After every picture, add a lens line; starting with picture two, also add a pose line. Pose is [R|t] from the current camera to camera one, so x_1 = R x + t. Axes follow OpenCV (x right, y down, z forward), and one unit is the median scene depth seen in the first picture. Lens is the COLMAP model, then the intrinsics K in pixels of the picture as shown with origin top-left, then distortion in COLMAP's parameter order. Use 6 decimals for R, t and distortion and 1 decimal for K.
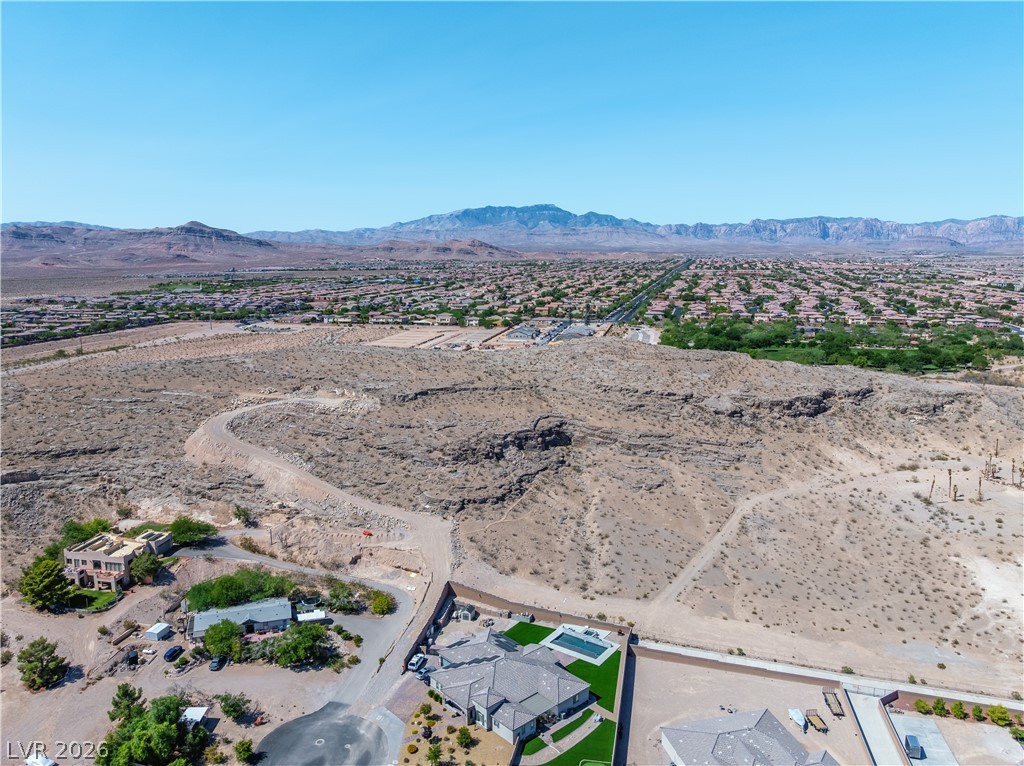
lens RADIAL K [[724.5, 0, 515.9], [0, 724.5, 363.8], [0, 0, 1]] dist [-0.042023, 0.003795]
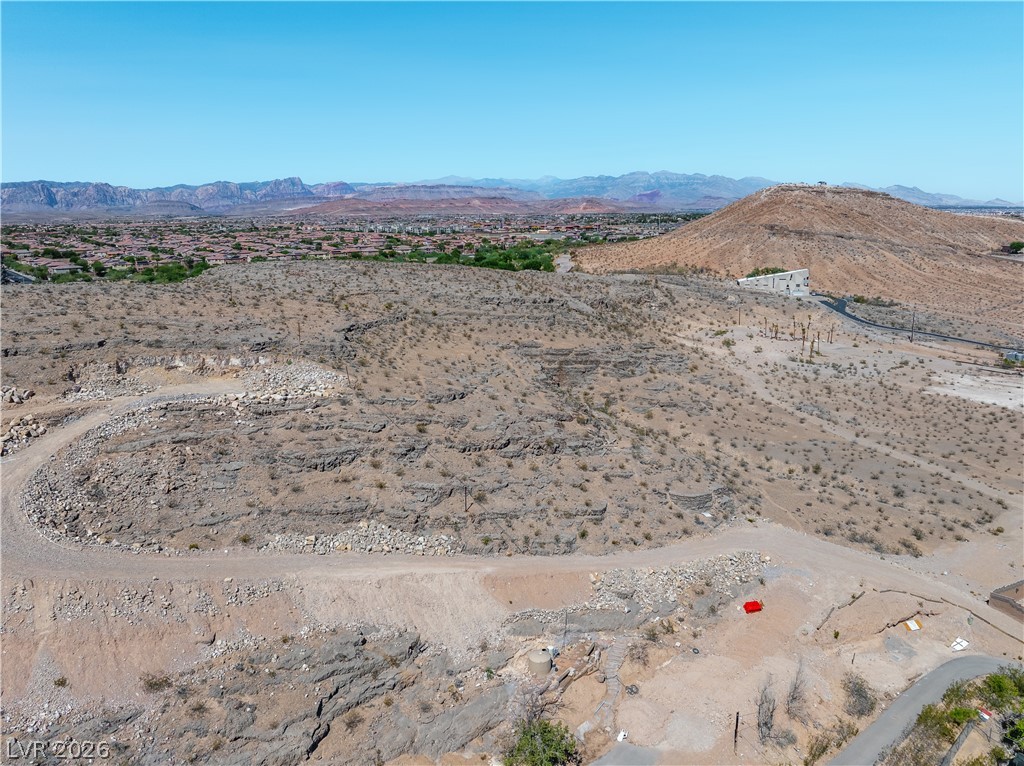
lens RADIAL K [[741.9, 0, 515.5], [0, 741.9, 380.7], [0, 0, 1]] dist [-0.038860, -0.004075]
pose [[0.571904, -0.187469, 0.798612, -0.512613], [0.138208, 0.981640, 0.131460, 0.022947], [-0.808594, 0.035192, 0.587314, 0.718478]]
